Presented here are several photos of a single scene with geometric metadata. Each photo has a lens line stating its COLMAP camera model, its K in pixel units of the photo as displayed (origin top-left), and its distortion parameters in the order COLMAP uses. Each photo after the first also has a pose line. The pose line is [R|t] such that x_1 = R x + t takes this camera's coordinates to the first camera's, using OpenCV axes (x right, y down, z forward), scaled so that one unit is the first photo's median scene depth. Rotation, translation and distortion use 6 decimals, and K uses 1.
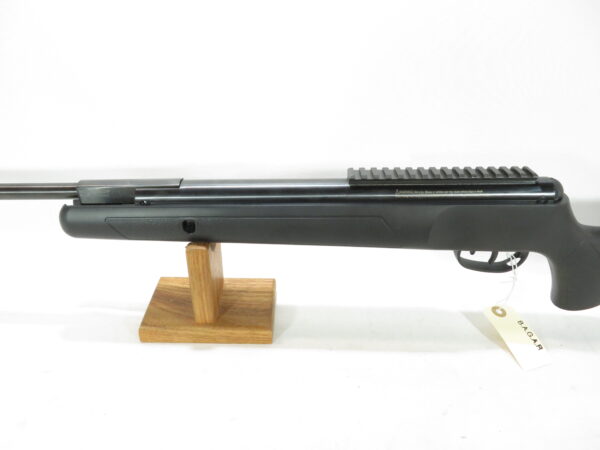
lens RADIAL K [[458.6, 0, 300.0], [0, 458.6, 225.0], [0, 0, 1]] dist [0.002994, -0.001218]
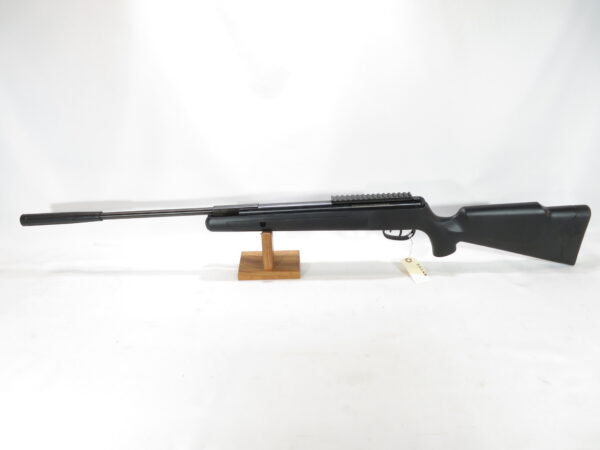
lens RADIAL K [[458.6, 0, 300.0], [0, 458.6, 225.0], [0, 0, 1]] dist [0.002994, -0.001218]
pose [[0.999125, -0.040858, -0.008904, -0.033300], [0.040714, 0.999046, -0.015808, 0.047442], [0.009541, 0.015432, 0.999835, -1.207655]]
